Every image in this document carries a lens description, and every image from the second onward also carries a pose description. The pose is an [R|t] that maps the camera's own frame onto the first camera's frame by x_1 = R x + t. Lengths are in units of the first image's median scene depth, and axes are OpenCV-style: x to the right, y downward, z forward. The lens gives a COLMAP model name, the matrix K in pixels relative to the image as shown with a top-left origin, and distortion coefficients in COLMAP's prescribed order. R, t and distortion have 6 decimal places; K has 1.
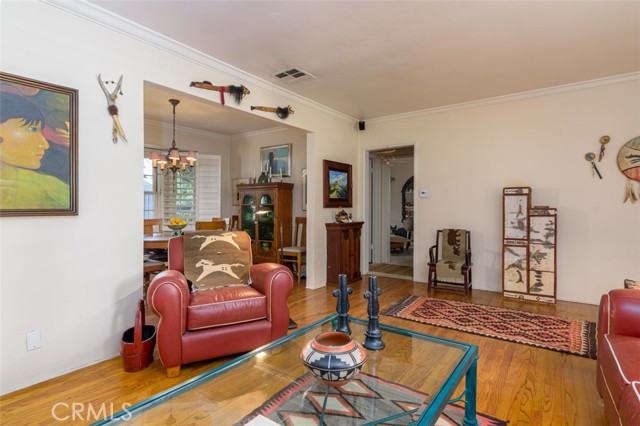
lens RADIAL K [[331.0, 0, 320.0], [0, 331.0, 213.0], [0, 0, 1]] dist [0.002698, 0.000050]
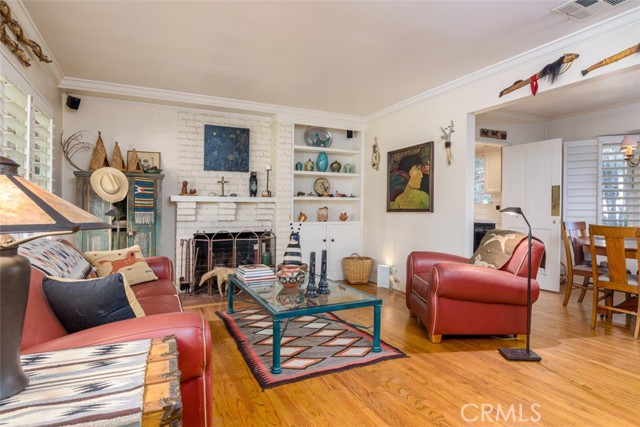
lens RADIAL K [[353.6, 0, 318.9], [0, 353.6, 207.4], [0, 0, 1]] dist [-0.002461, -0.000187]
pose [[-0.453637, 0.001945, -0.891185, 0.737152], [-0.009920, 0.999925, 0.007232, -0.016434], [0.891132, 0.012121, -0.453583, 0.804444]]
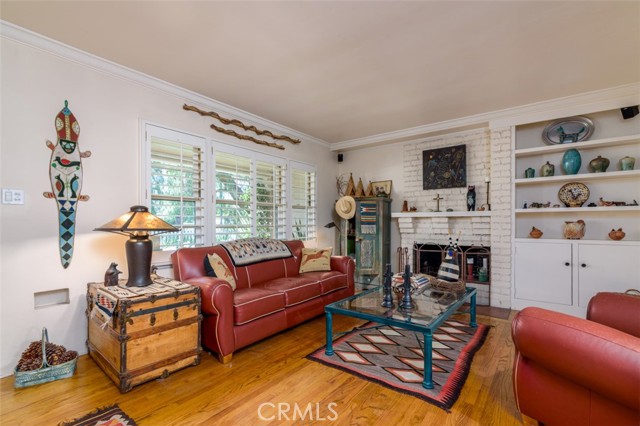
lens RADIAL K [[298.6, 0, 319.0], [0, 298.6, 222.4], [0, 0, 1]] dist [0.000436, 0.000096]
pose [[-0.999876, 0.005842, 0.014651, 0.213636], [0.005987, 0.999933, 0.009879, -0.015722], [-0.014592, 0.009966, -0.999844, 1.119030]]
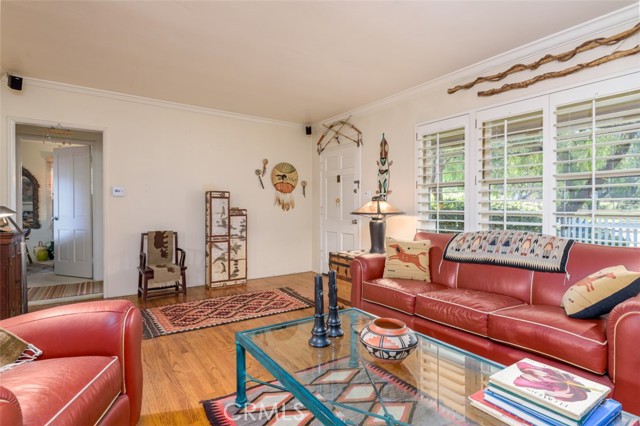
lens RADIAL K [[331.0, 0, 320.0], [0, 331.0, 213.0], [0, 0, 1]] dist [0.002698, 0.000050]
pose [[0.331250, -0.009299, 0.943497, -0.407426], [0.009527, 0.999933, 0.006511, -0.005775], [-0.943495, 0.006832, 0.331317, 0.297081]]
